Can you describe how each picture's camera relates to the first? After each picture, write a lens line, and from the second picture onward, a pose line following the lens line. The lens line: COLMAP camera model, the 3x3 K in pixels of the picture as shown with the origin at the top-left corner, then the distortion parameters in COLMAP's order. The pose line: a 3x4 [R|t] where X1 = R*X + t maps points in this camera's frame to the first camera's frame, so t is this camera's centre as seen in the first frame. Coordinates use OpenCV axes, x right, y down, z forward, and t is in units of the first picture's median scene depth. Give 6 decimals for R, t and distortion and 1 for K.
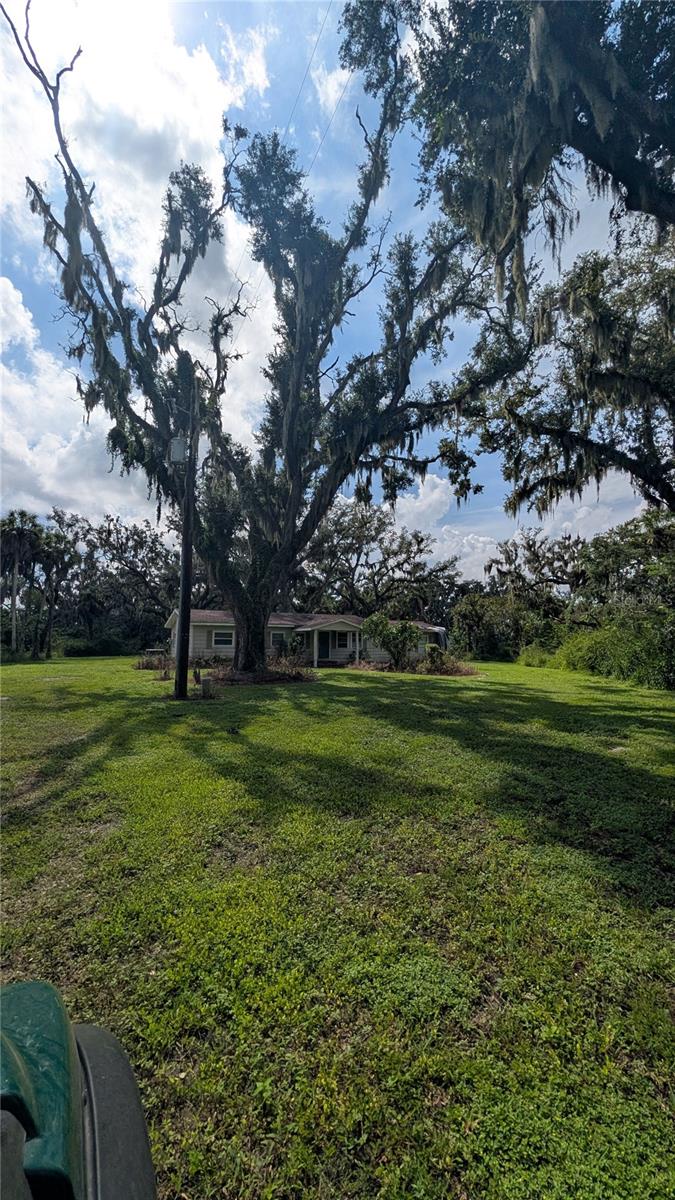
lens RADIAL K [[463.1, 0, 330.1], [0, 463.1, 589.4], [0, 0, 1]] dist [0.023960, 0.000617]
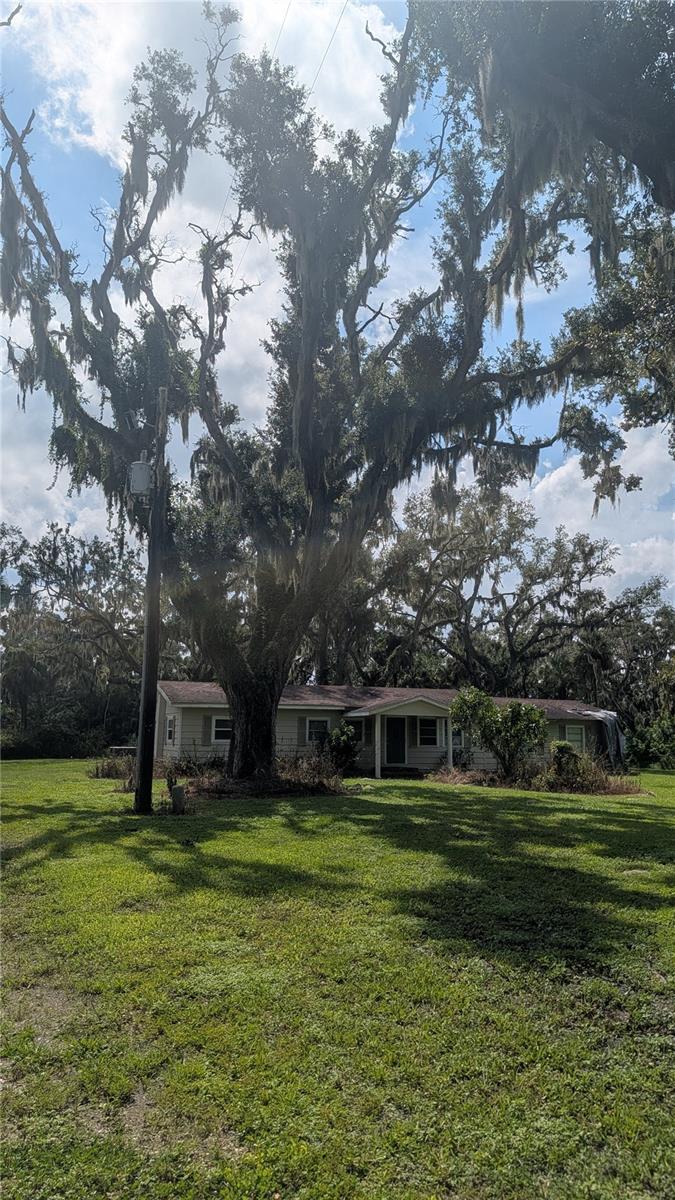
lens RADIAL K [[864.2, 0, 338.5], [0, 864.2, 601.7], [0, 0, 1]] dist [0.075549, -0.010414]
pose [[0.991648, -0.015369, -0.128058, 0.089568], [0.010307, 0.999143, -0.040095, -0.022337], [0.128565, 0.038440, 0.990956, -0.181869]]
